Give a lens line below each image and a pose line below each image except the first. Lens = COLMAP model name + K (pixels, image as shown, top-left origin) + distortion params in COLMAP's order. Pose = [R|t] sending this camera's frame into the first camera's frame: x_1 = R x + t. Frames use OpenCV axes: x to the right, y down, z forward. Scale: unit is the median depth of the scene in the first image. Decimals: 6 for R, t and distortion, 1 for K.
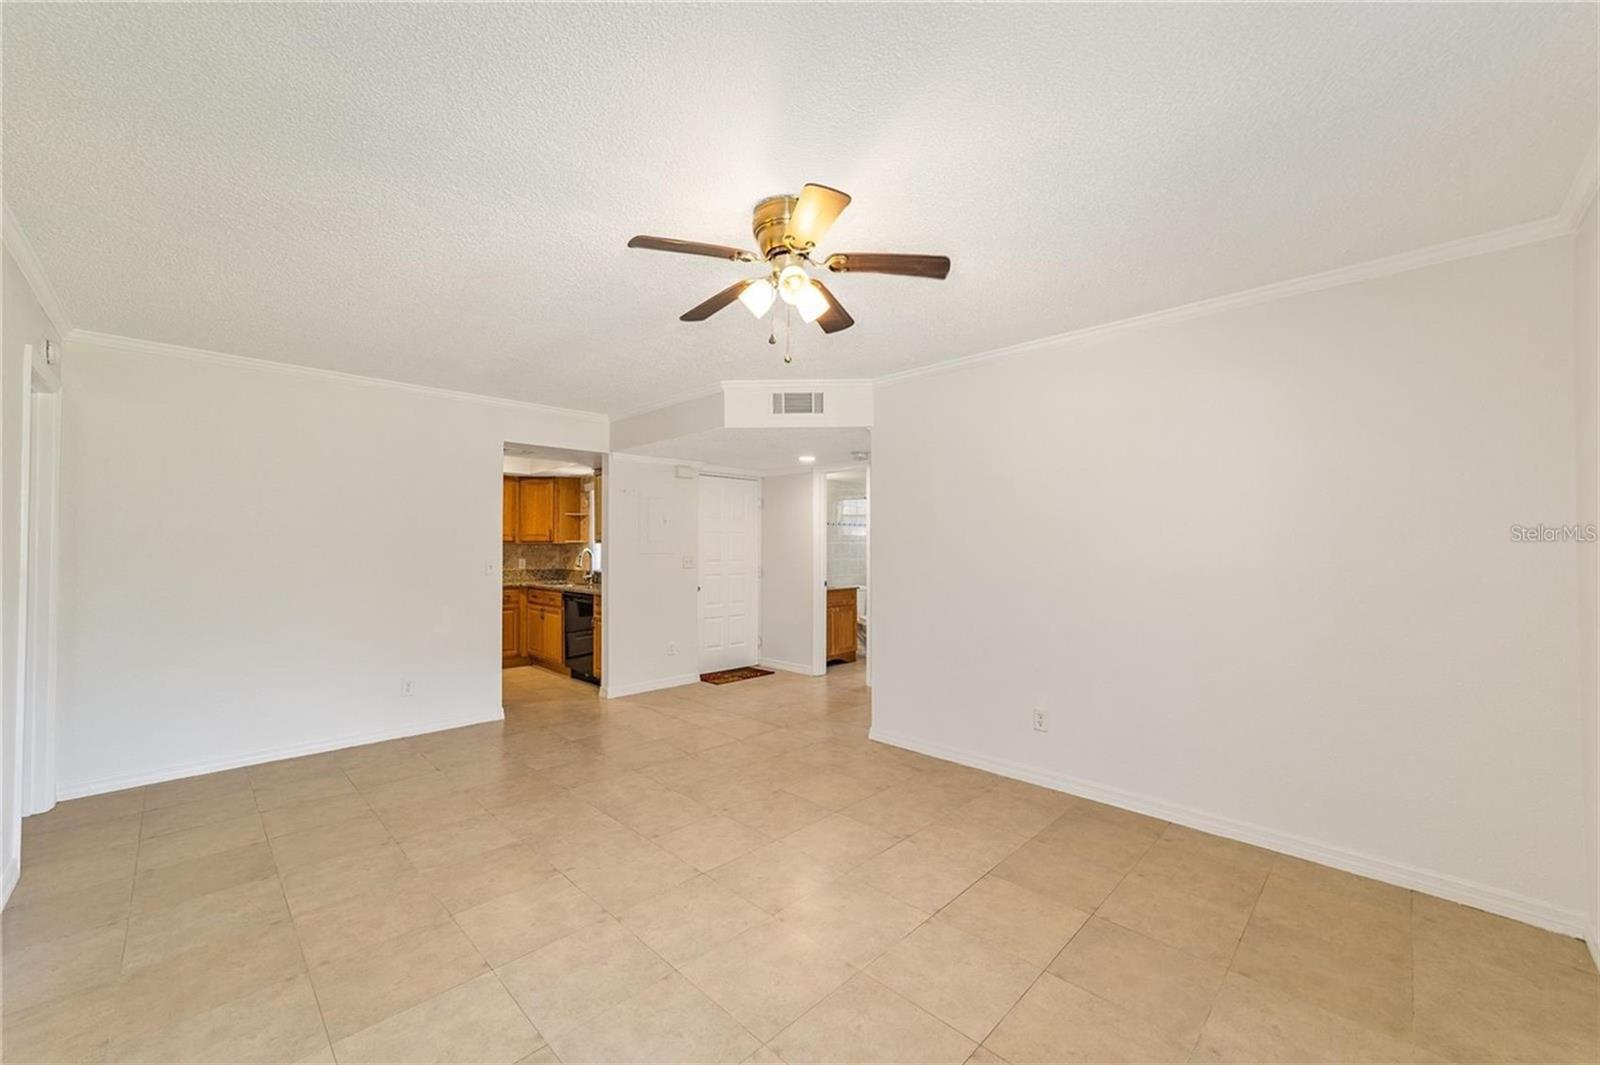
lens RADIAL K [[623.9, 0, 795.2], [0, 623.9, 537.8], [0, 0, 1]] dist [-0.016327, 0.007985]
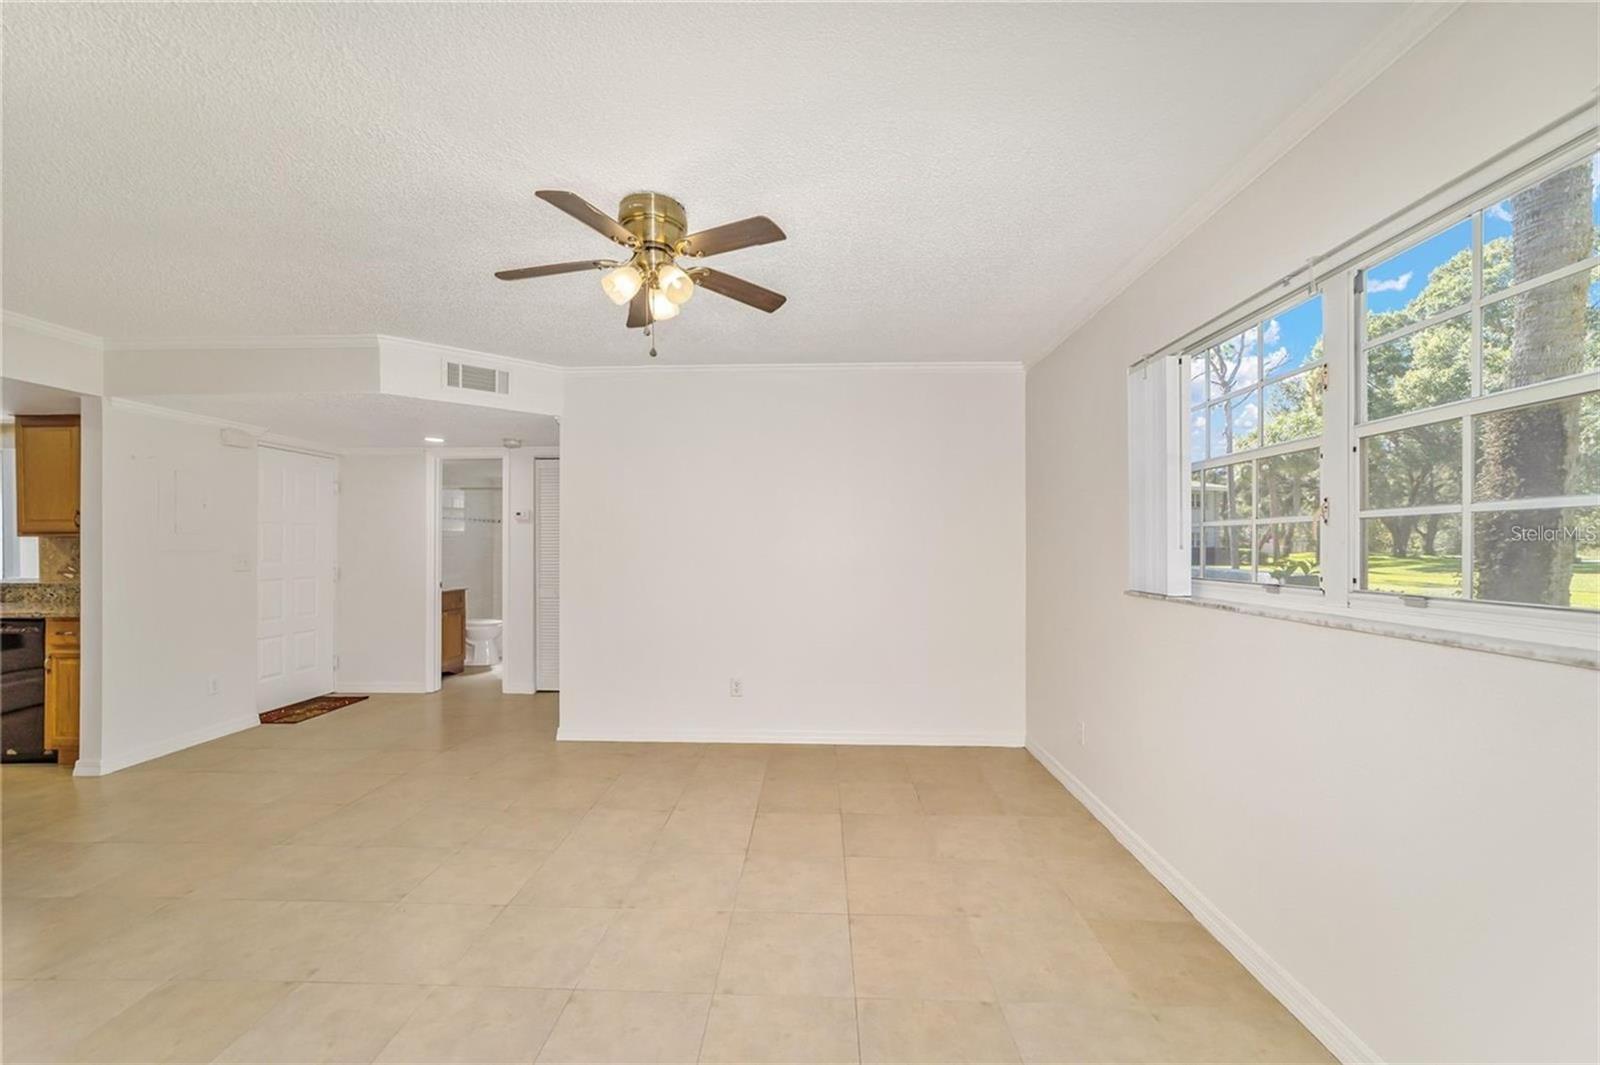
lens RADIAL K [[627.5, 0, 796.1], [0, 627.5, 540.5], [0, 0, 1]] dist [-0.017732, 0.008579]
pose [[0.733374, 0.003524, 0.679816, -0.240712], [-0.008022, 0.999962, 0.003470, 0.006623], [-0.679778, -0.007998, 0.733374, 0.037119]]
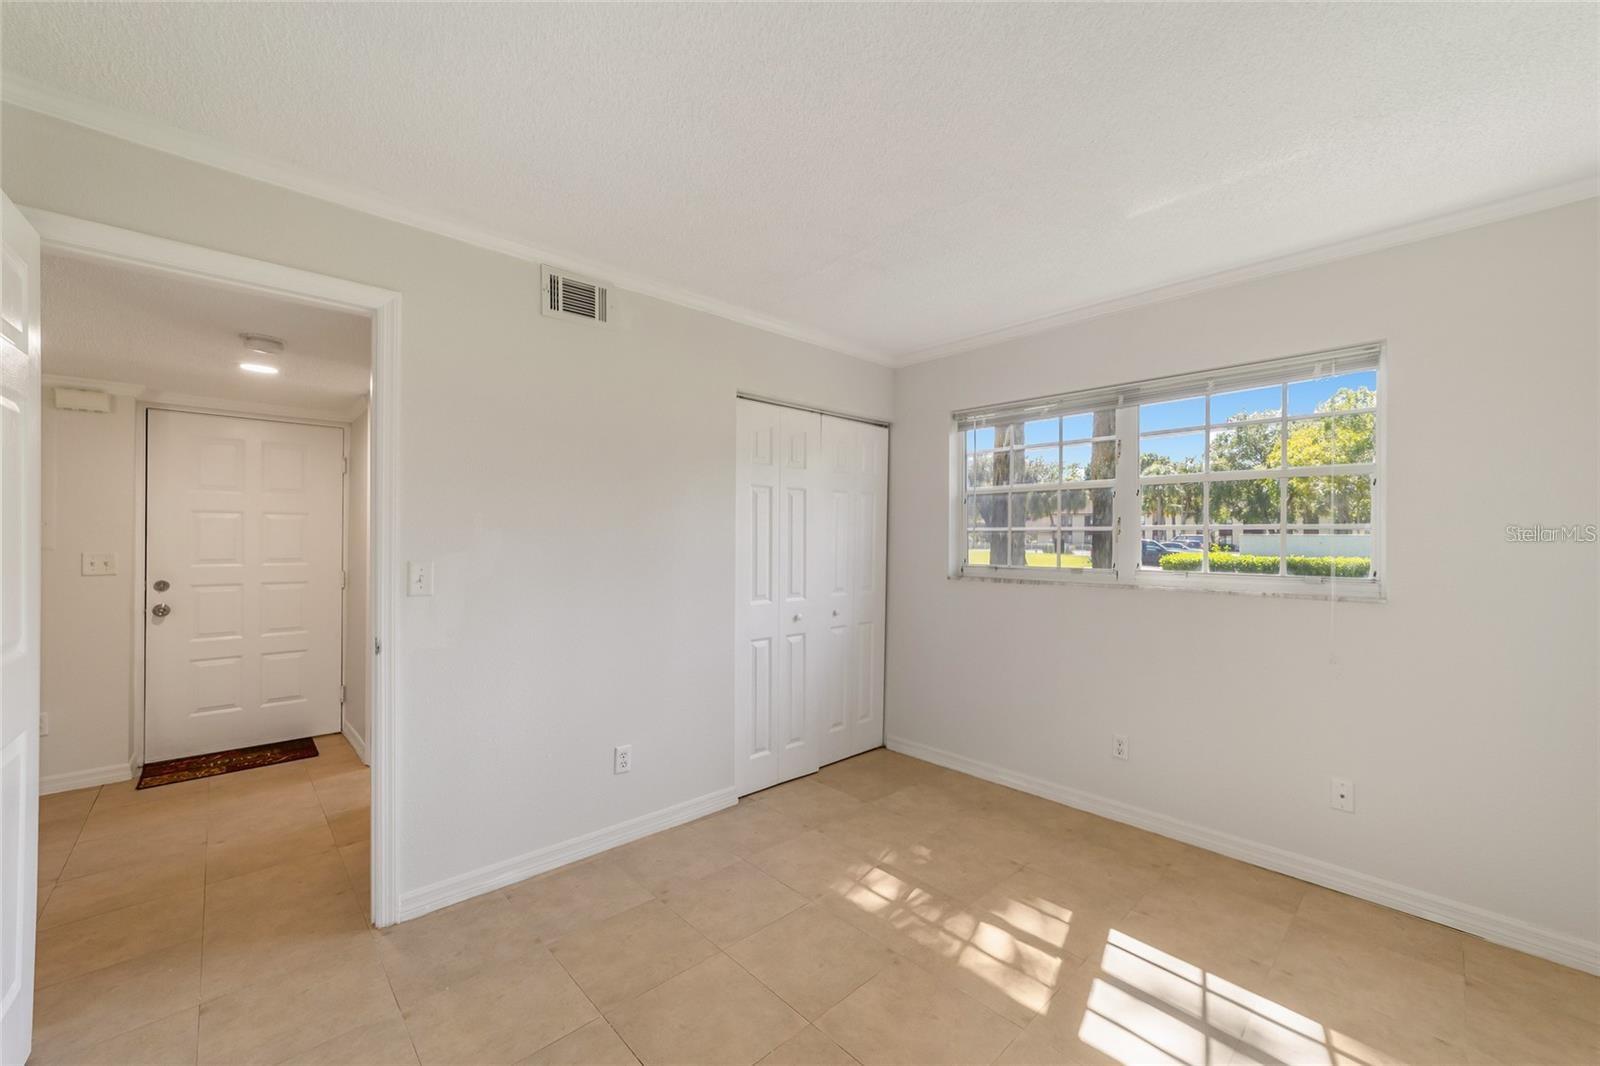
lens RADIAL K [[635.9, 0, 816.6], [0, 635.9, 540.4], [0, 0, 1]] dist [0.000537, 0.000373]
pose [[0.999815, 0.003031, -0.018968, 0.601692], [-0.002814, 0.999931, 0.011445, 0.012233], [0.019002, -0.011389, 0.999755, 0.572716]]
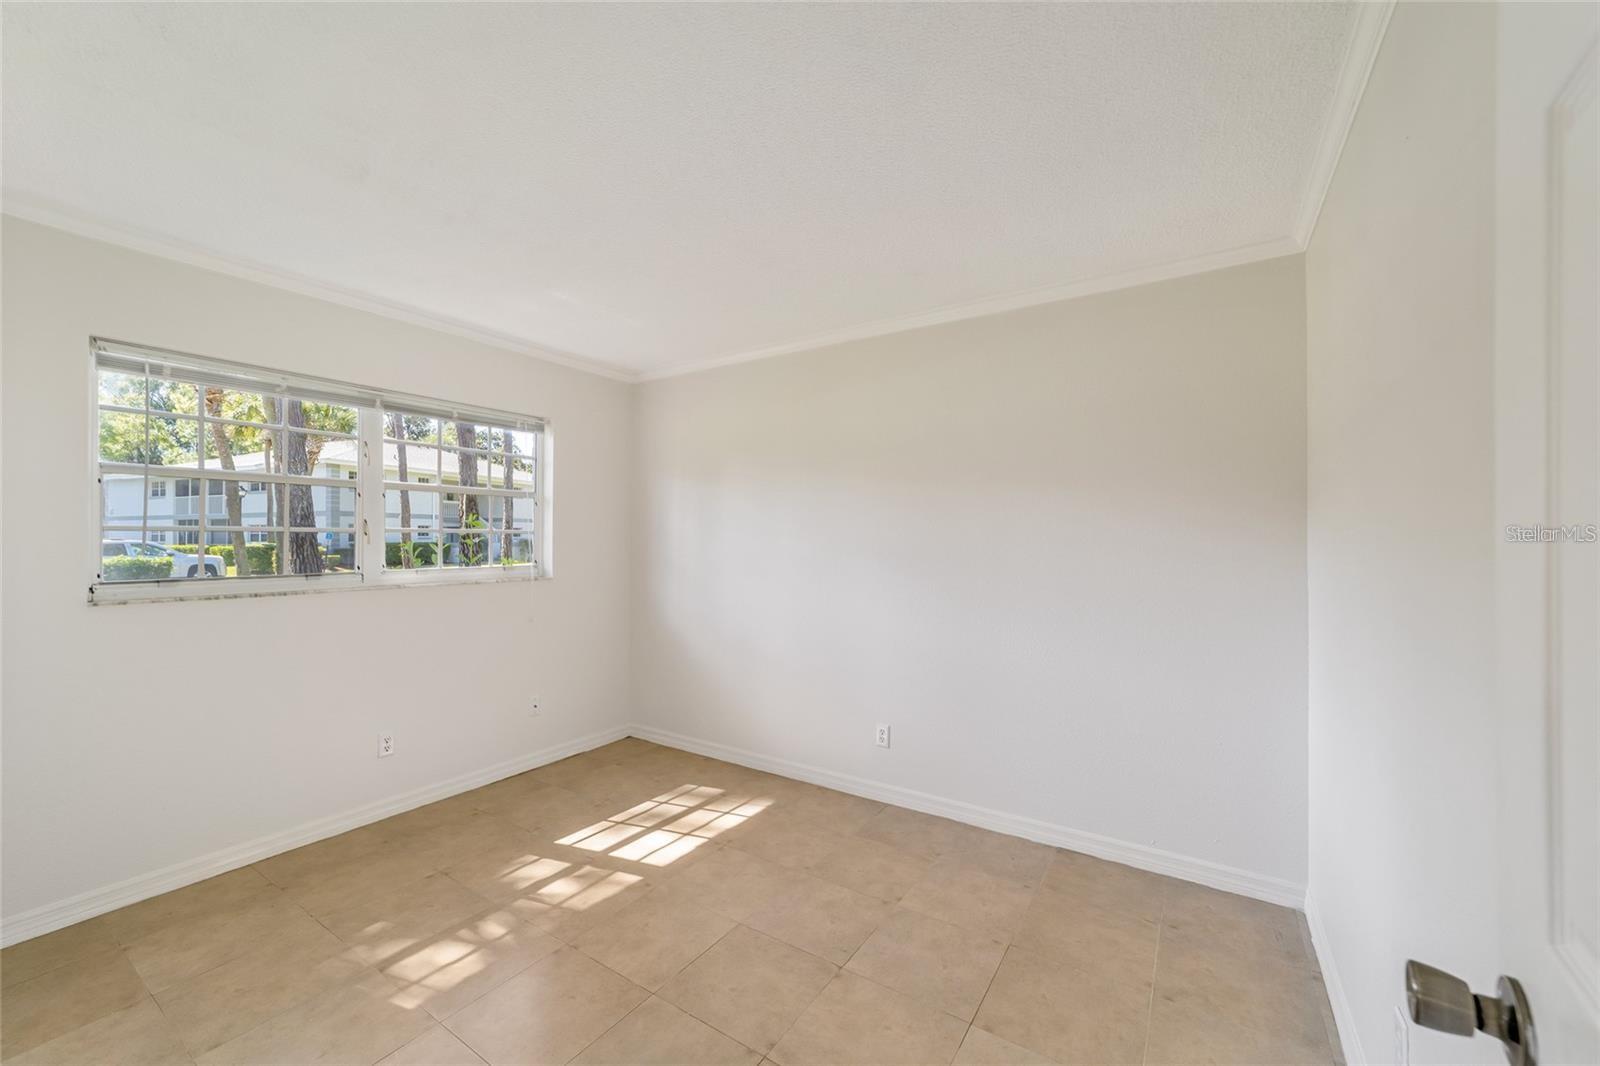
lens RADIAL K [[623.9, 0, 795.2], [0, 623.9, 538.3], [0, 0, 1]] dist [-0.016327, 0.007985]
pose [[-0.196209, -0.002829, 0.980558, 0.185611], [-0.008500, 0.999963, 0.001184, 0.010625], [-0.980525, -0.008102, -0.196226, 0.935045]]
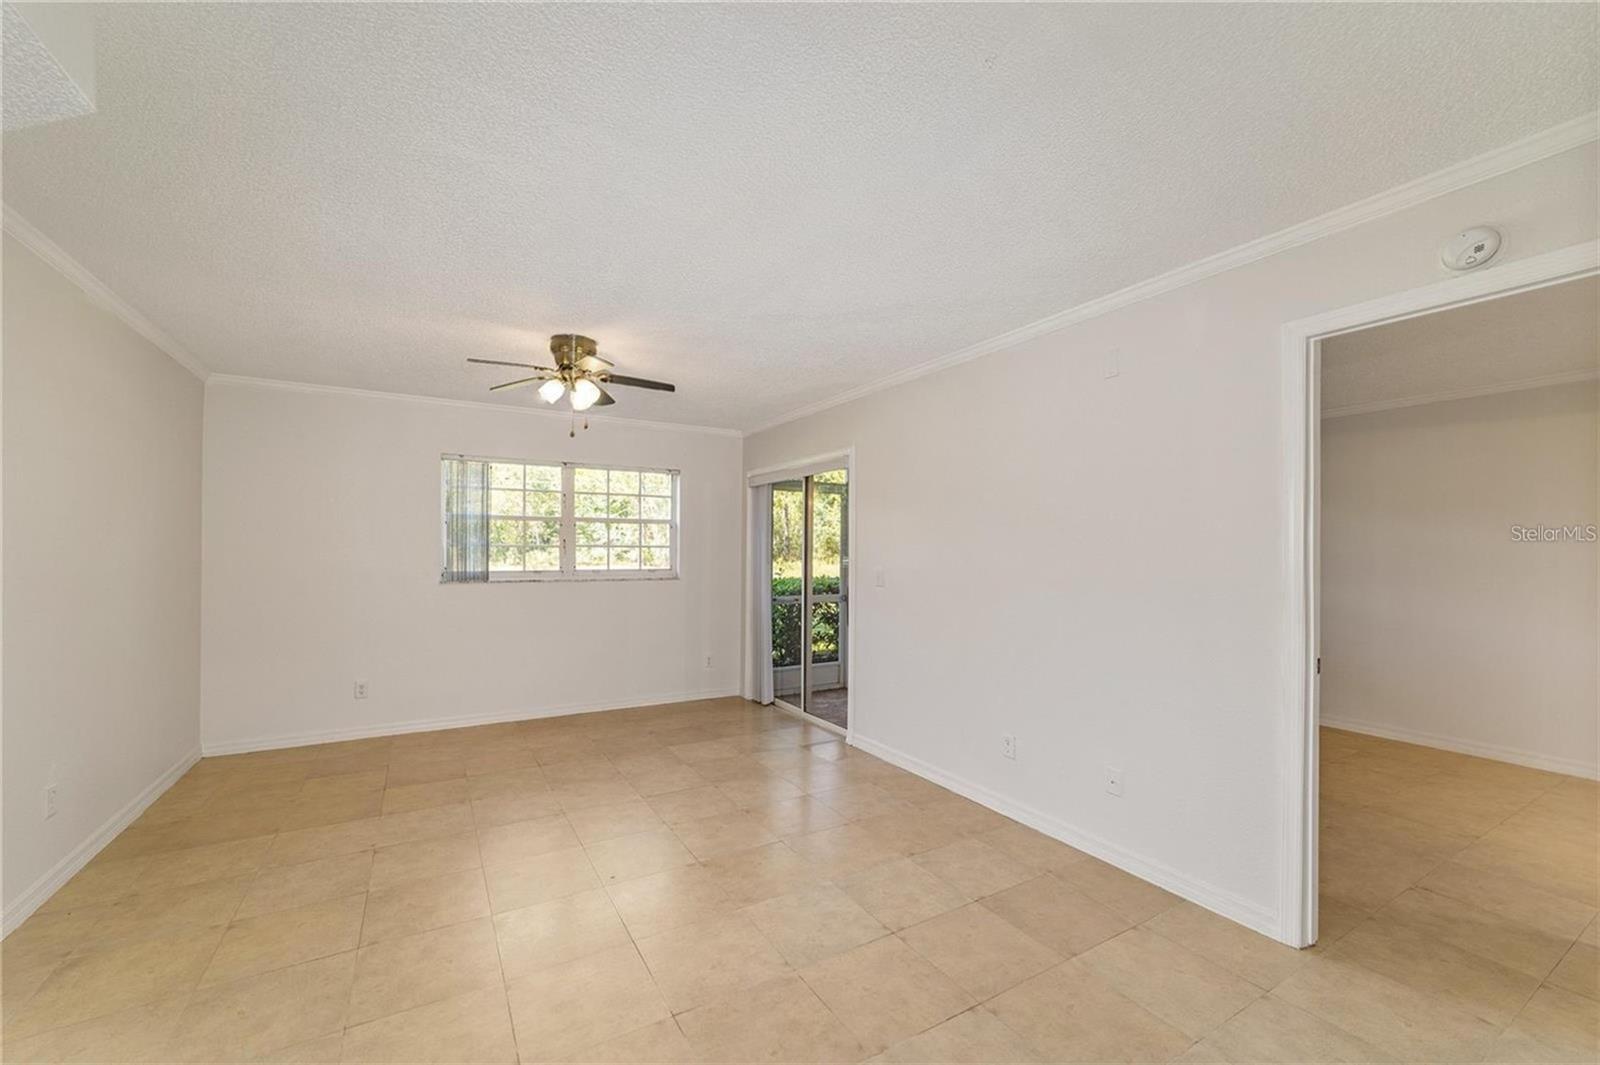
lens RADIAL K [[635.2, 0, 792.8], [0, 635.2, 545.8], [0, 0, 1]] dist [-0.013606, 0.004485]
pose [[-0.968101, -0.002698, 0.250546, -0.426120], [-0.008258, 0.999742, -0.021142, 0.010810], [-0.250425, -0.022536, -0.967874, 1.072731]]
